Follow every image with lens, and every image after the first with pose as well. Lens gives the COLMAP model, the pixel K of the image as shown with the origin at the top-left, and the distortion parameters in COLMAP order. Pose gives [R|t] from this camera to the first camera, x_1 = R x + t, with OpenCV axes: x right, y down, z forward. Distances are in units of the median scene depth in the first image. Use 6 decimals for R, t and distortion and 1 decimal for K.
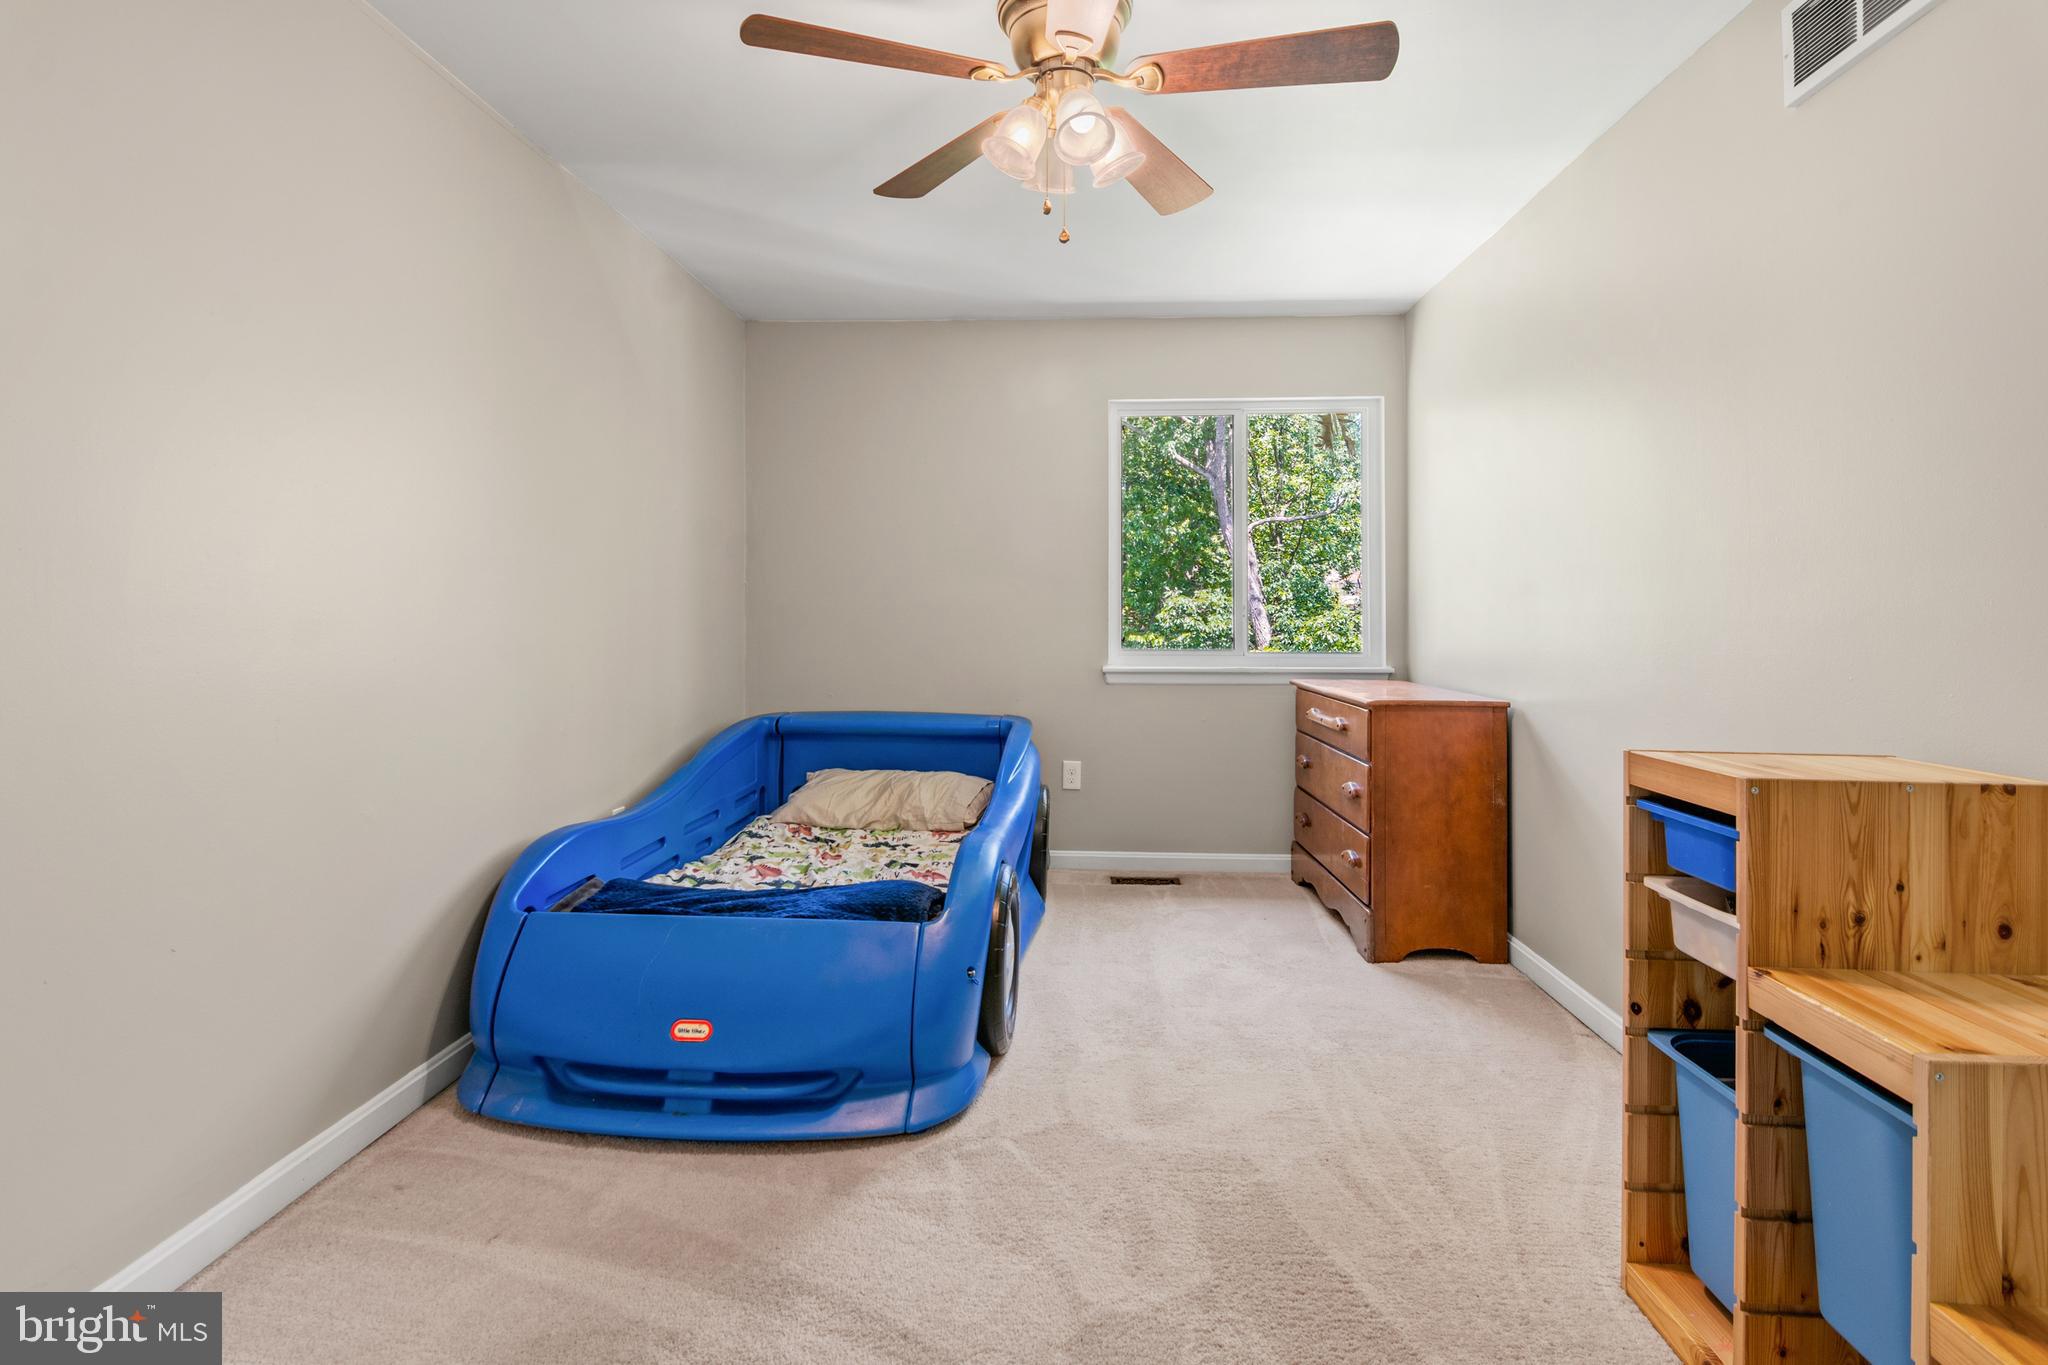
lens RADIAL K [[1027.8, 0, 1032.2], [0, 1027.8, 596.7], [0, 0, 1]] dist [-0.001469, -0.002344]
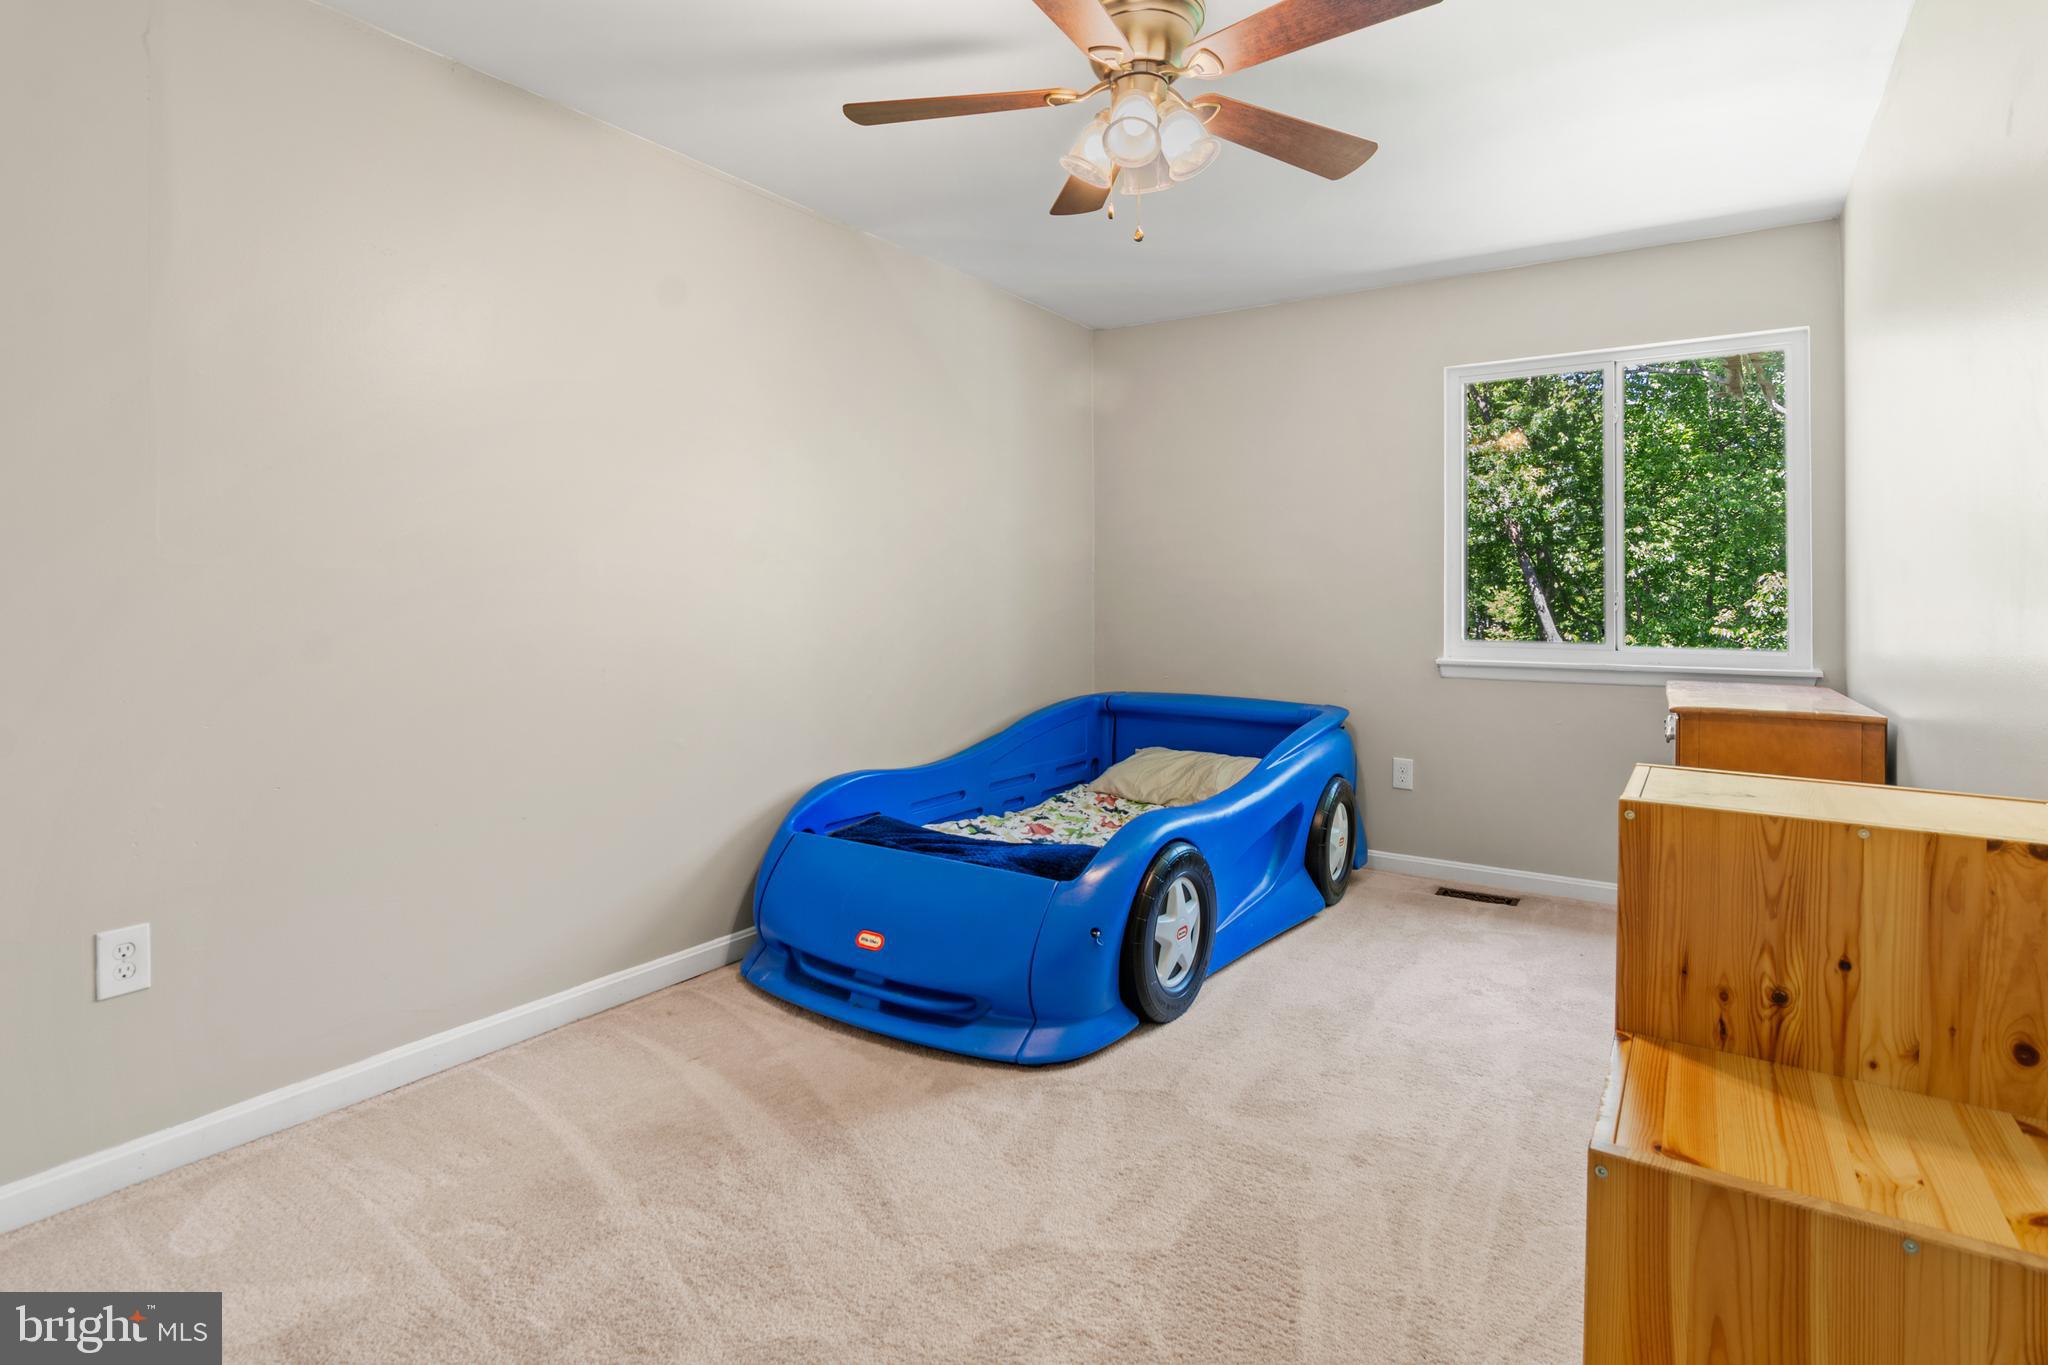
lens RADIAL K [[1027.2, 0, 1019.7], [0, 1027.2, 591.6], [0, 0, 1]] dist [0.000823, -0.002859]
pose [[0.867378, -0.001174, -0.497648, 0.445952], [0.004382, 0.999976, 0.005277, 0.003707], [0.497630, -0.006758, 0.867363, 0.037121]]
